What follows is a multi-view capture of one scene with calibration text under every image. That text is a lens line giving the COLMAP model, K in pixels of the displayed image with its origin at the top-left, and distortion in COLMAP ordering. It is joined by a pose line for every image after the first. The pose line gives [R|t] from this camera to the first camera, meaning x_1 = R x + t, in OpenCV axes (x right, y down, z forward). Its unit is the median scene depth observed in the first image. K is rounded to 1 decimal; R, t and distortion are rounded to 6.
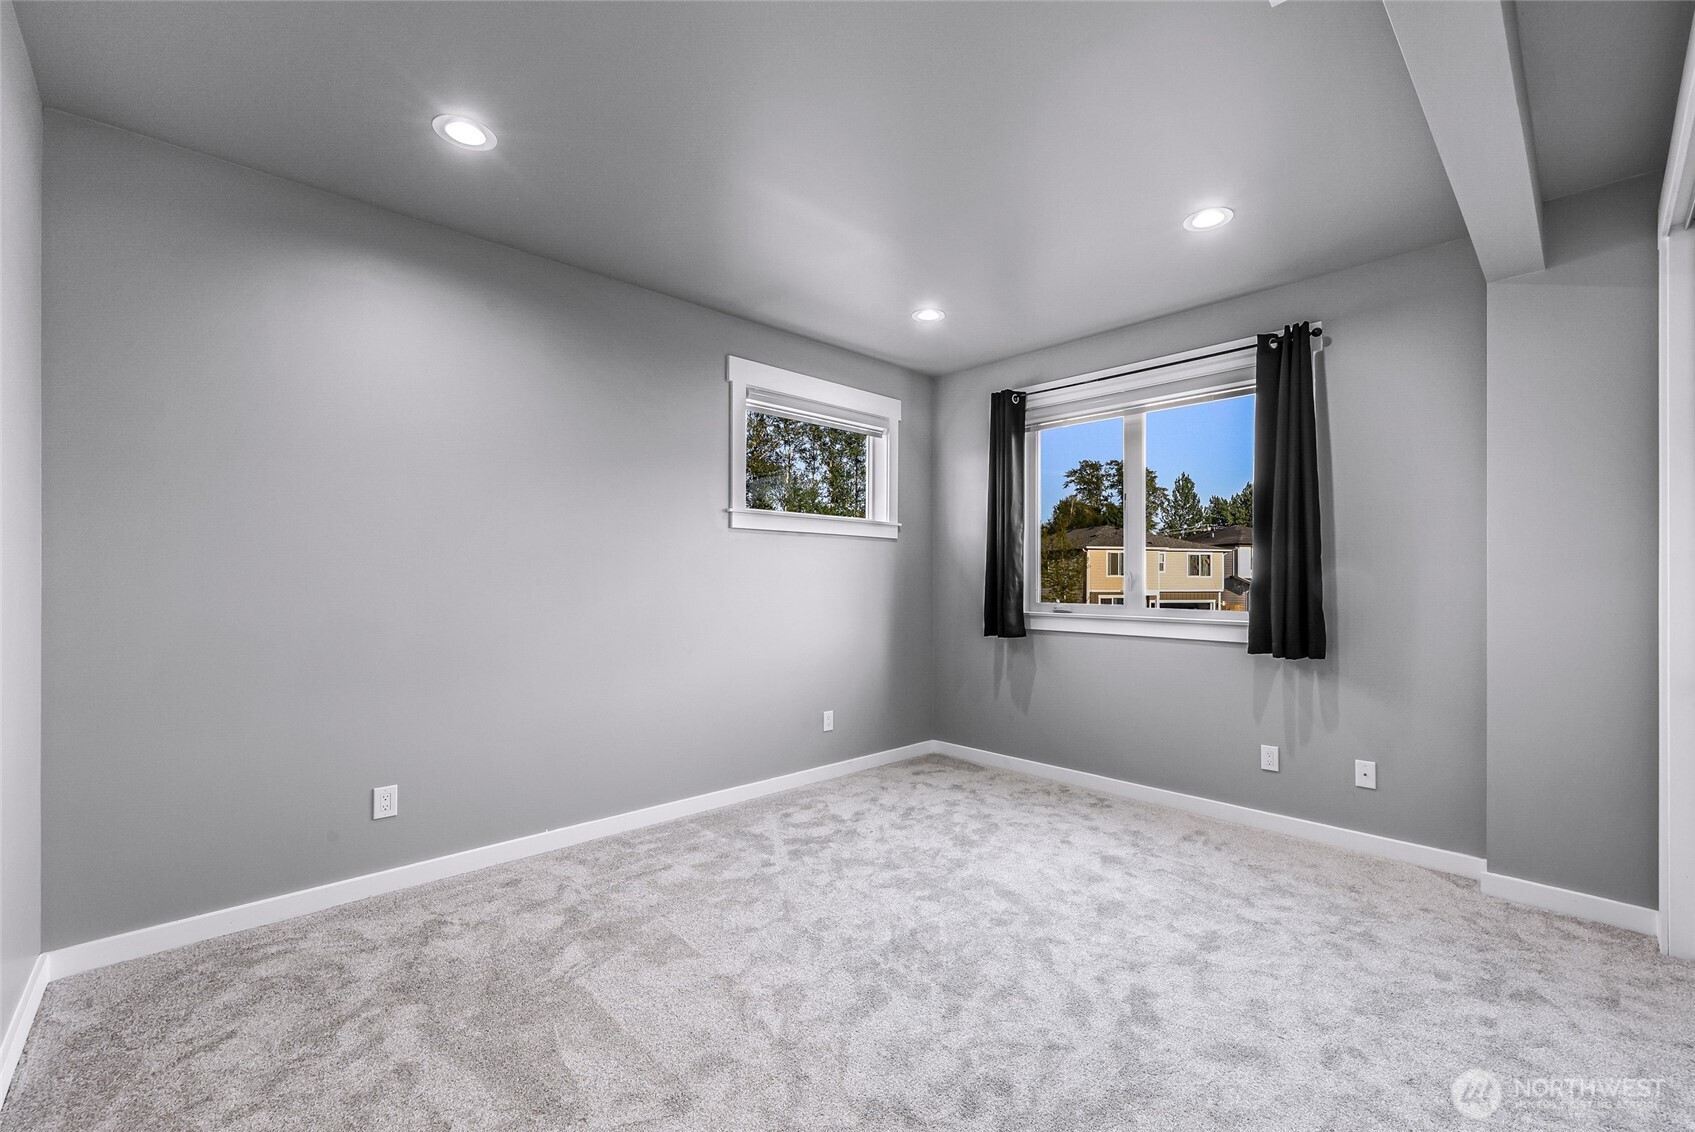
lens RADIAL K [[687.7, 0, 841.3], [0, 687.7, 572.7], [0, 0, 1]] dist [0.001823, -0.000395]
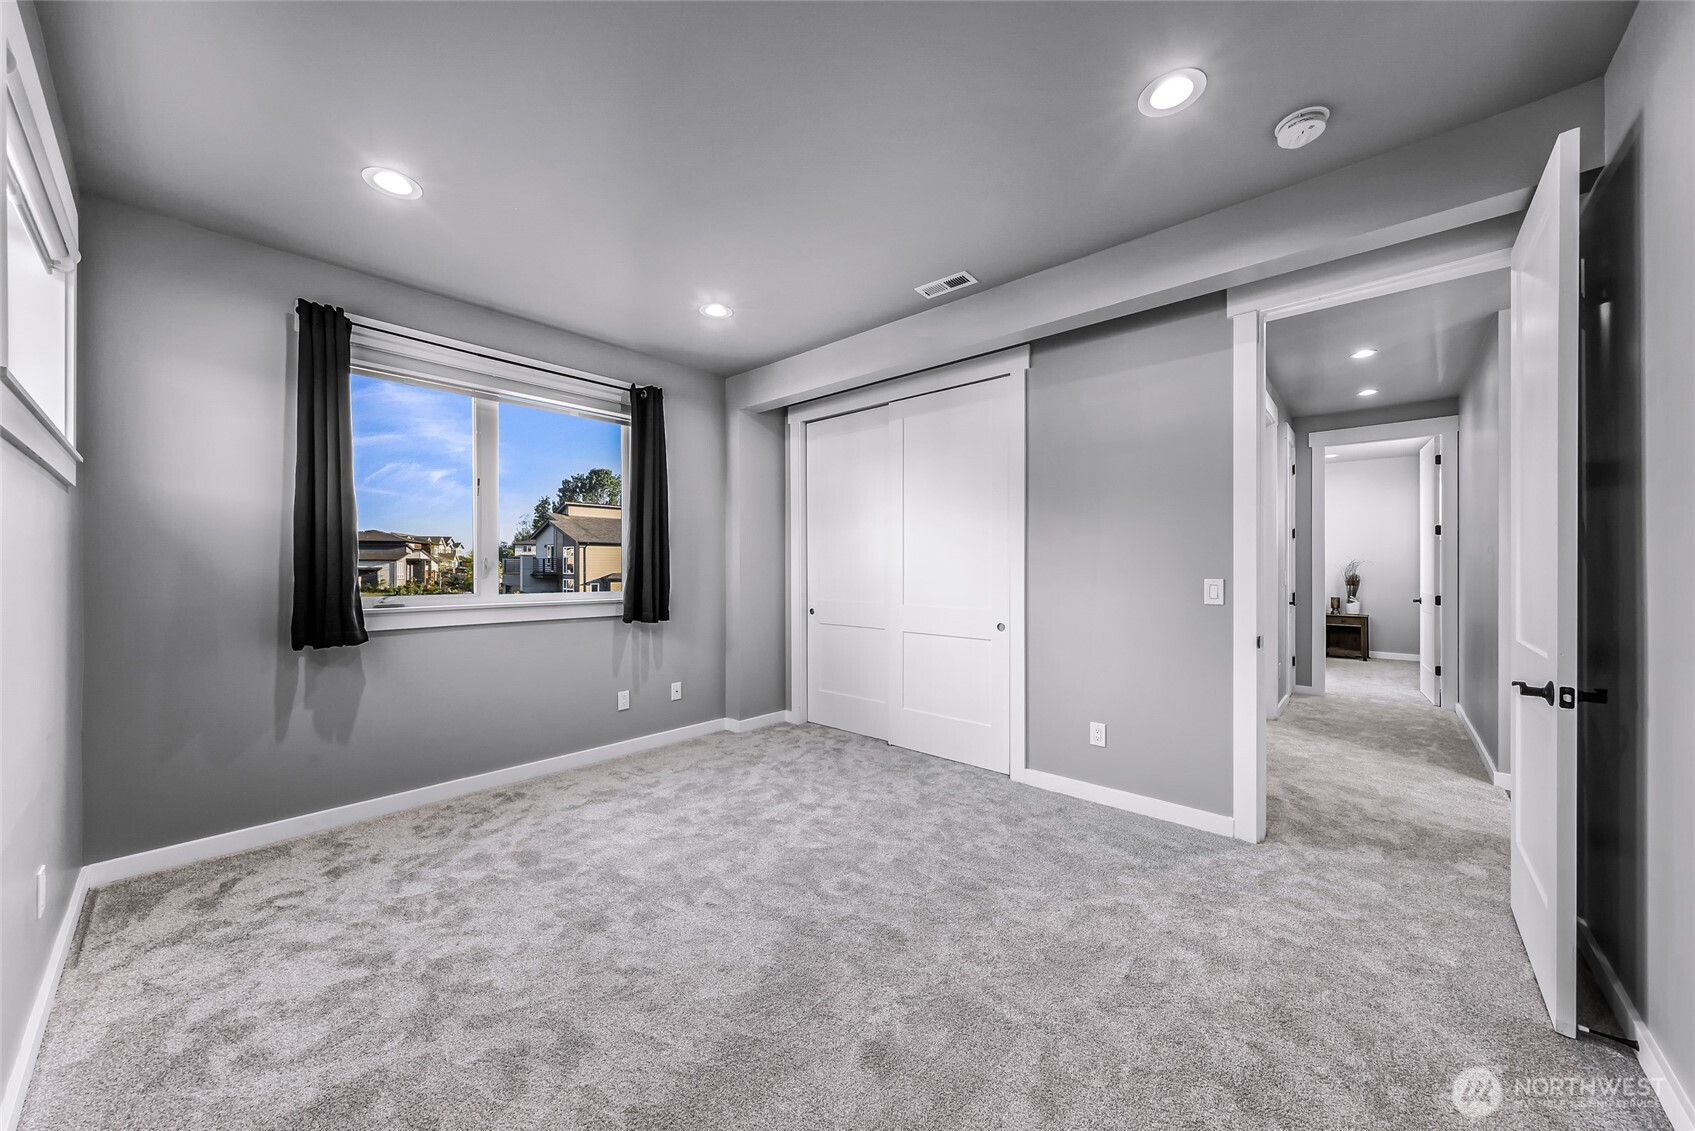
lens RADIAL K [[596.2, 0, 845.1], [0, 596.2, 563.6], [0, 0, 1]] dist [0.000790, 0.000076]
pose [[-0.076611, 0.001206, 0.997060, -0.556295], [-0.008686, 0.999961, -0.001876, 0.002759], [-0.997023, -0.008804, -0.076597, 0.656221]]
